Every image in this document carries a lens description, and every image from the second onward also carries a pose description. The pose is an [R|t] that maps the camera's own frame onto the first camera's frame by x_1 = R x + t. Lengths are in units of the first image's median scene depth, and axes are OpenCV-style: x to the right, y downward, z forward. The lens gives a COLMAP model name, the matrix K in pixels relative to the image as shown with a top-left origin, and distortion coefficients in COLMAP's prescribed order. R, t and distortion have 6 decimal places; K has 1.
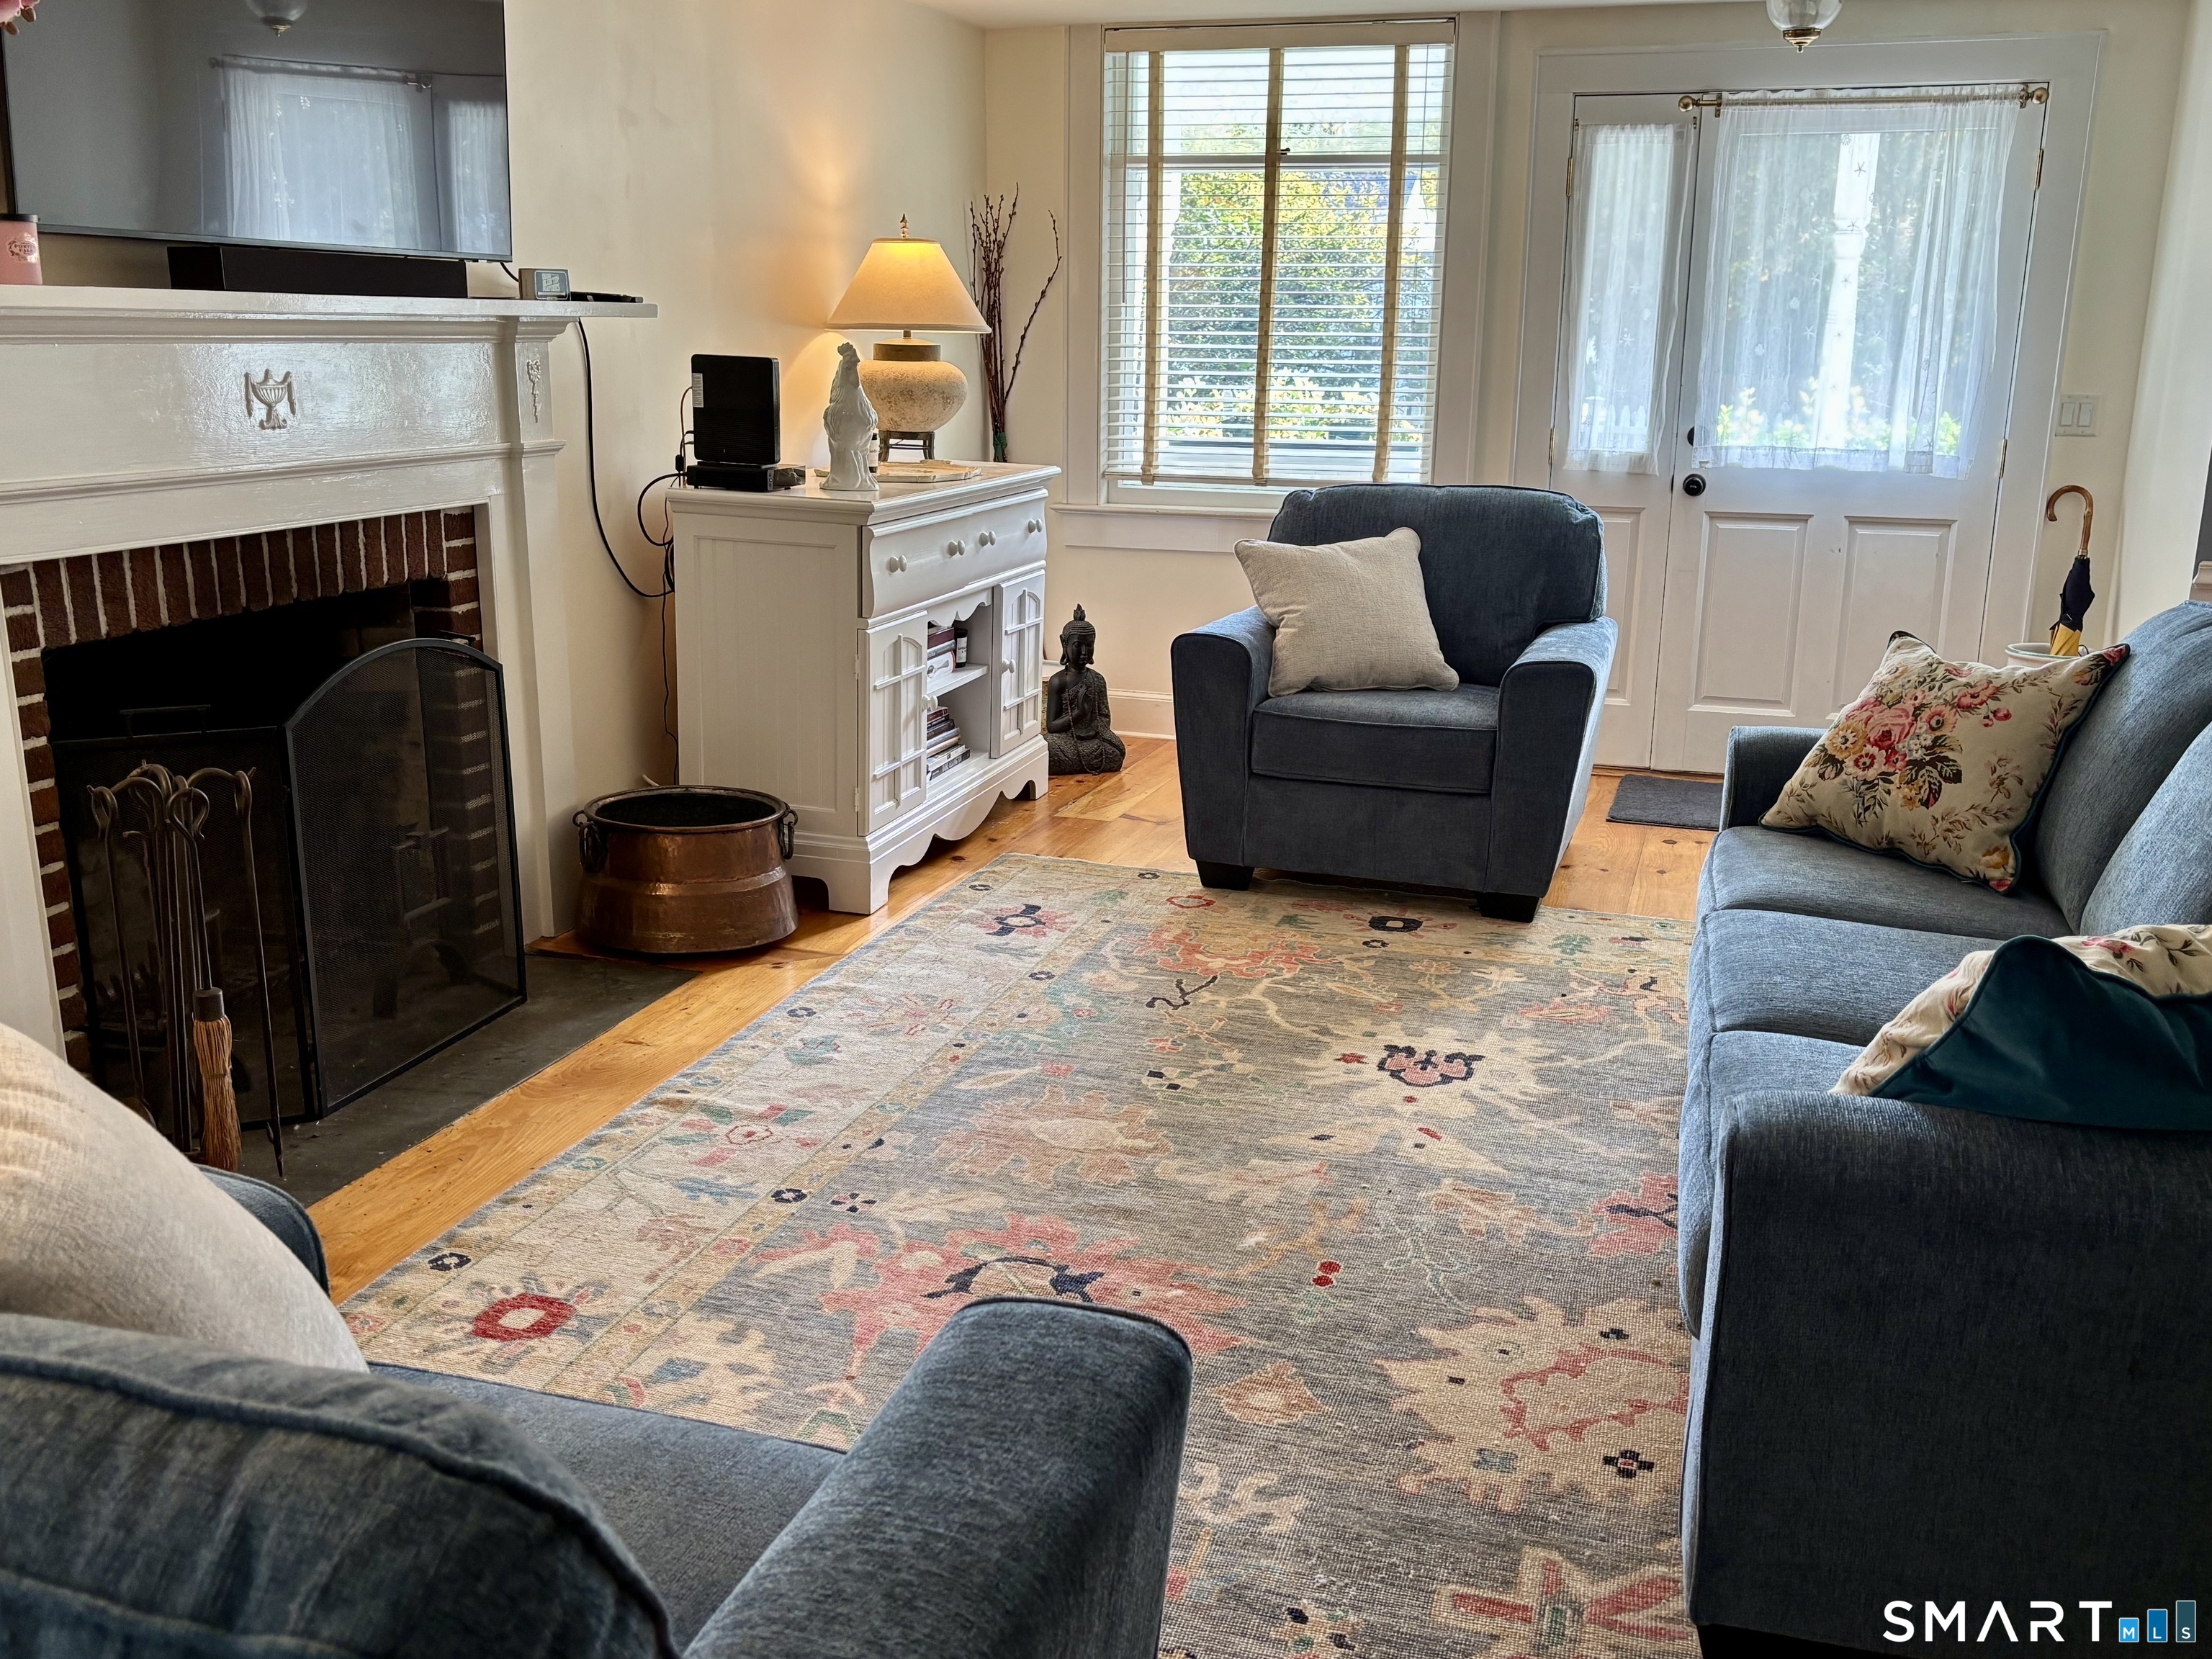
lens RADIAL K [[1961.2, 0, 1106.0], [0, 1961.2, 829.5], [0, 0, 1]] dist [0.036586, 0.000812]
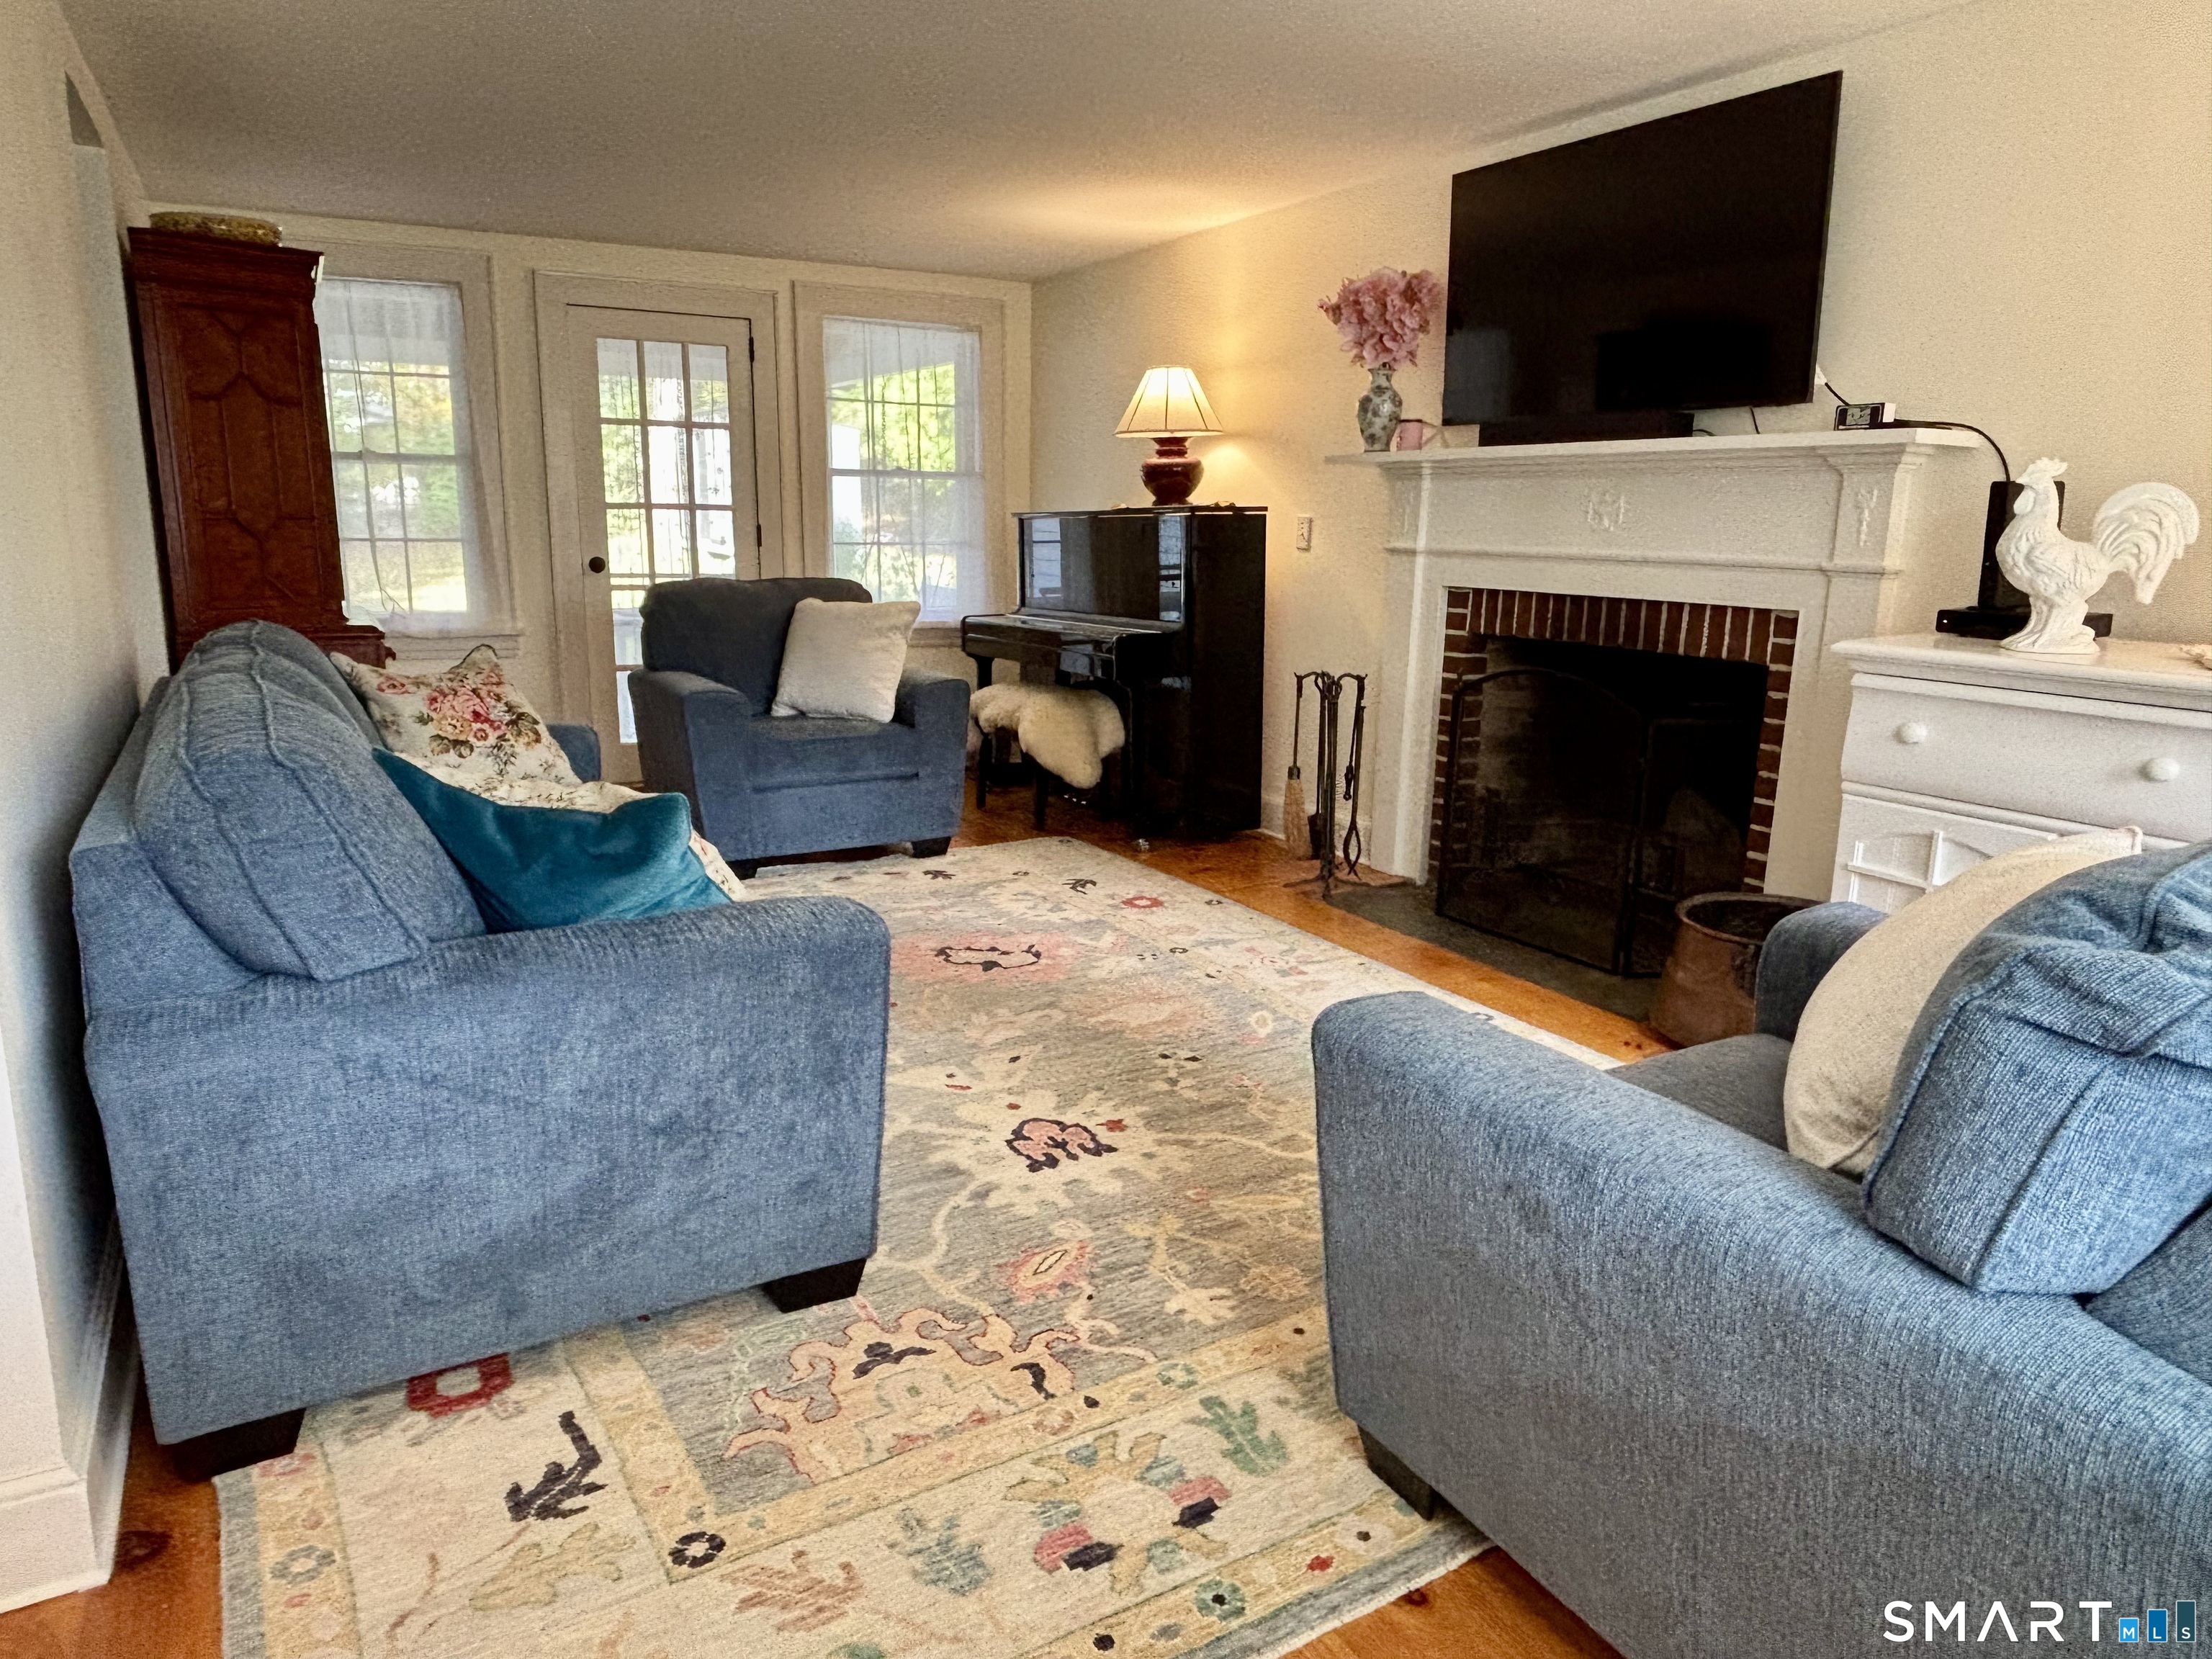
lens RADIAL K [[1466.8, 0, 1106.0], [0, 1466.8, 829.5], [0, 0, 1]] dist [-0.000409, -0.000264]
pose [[-0.681350, 0.139203, -0.718599, 0.682615], [-0.199414, 0.909311, 0.365223, -0.317712], [0.704270, 0.392143, -0.591800, 1.430034]]
